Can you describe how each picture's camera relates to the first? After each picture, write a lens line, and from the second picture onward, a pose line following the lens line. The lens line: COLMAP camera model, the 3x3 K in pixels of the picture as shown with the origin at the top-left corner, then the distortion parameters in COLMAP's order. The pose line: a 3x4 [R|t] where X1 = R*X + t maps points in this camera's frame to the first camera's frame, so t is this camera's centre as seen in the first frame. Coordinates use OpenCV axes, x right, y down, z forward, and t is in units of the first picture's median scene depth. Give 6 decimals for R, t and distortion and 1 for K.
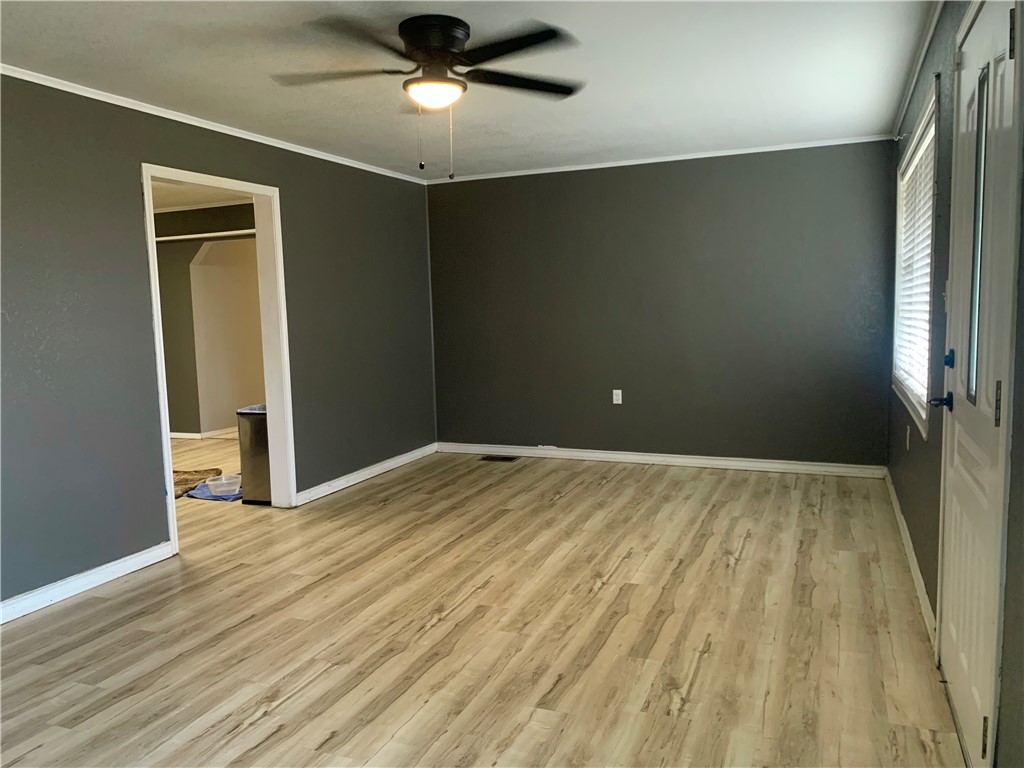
lens RADIAL K [[781.5, 0, 502.9], [0, 781.5, 381.5], [0, 0, 1]] dist [0.043803, -0.060542]
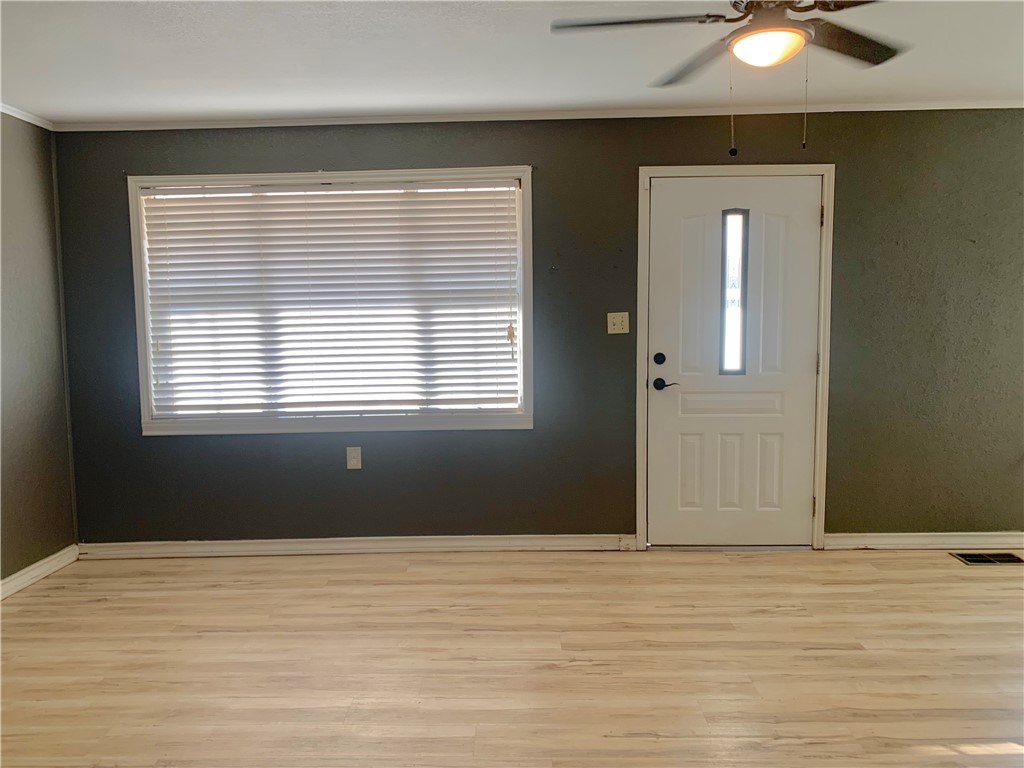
lens RADIAL K [[781.5, 0, 502.8], [0, 781.5, 382.5], [0, 0, 1]] dist [0.043803, -0.060542]
pose [[-0.364626, -0.054650, 0.929549, -0.563906], [0.112914, 0.988314, 0.102397, -0.120748], [-0.924282, 0.142296, -0.354195, 1.231757]]
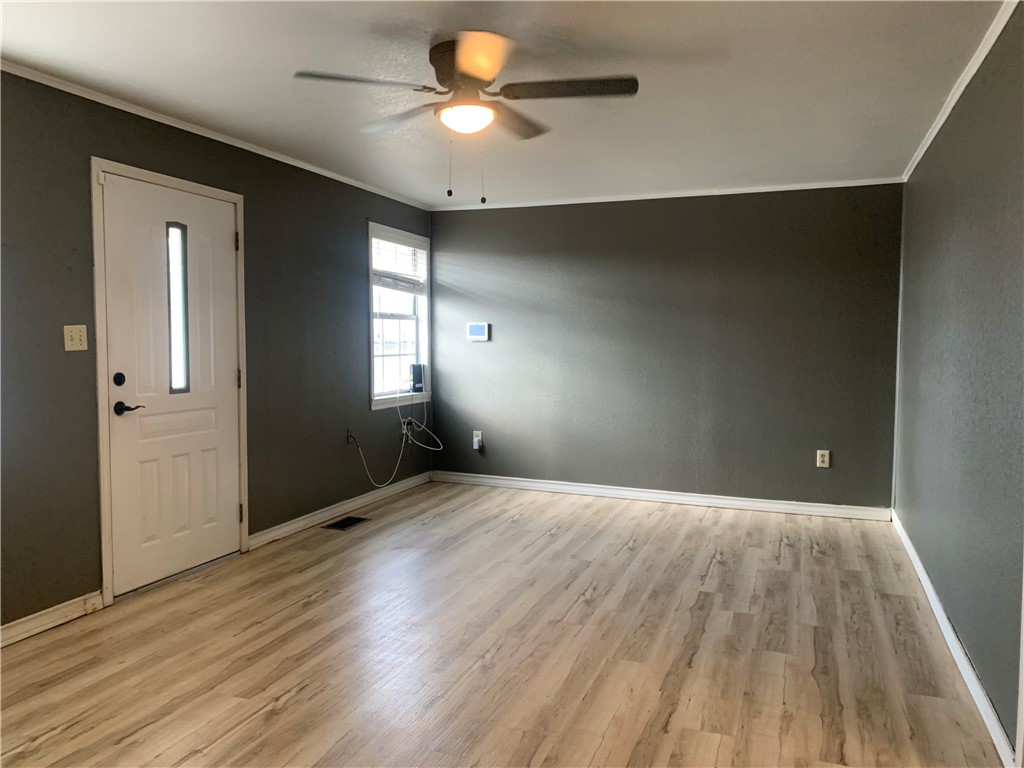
lens RADIAL K [[781.5, 0, 506.6], [0, 781.5, 380.5], [0, 0, 1]] dist [0.043803, -0.060542]
pose [[-0.999076, 0.027572, -0.032963, -0.073244], [0.022210, 0.987945, 0.153204, -0.151860], [0.036789, 0.152331, -0.987645, 1.600469]]
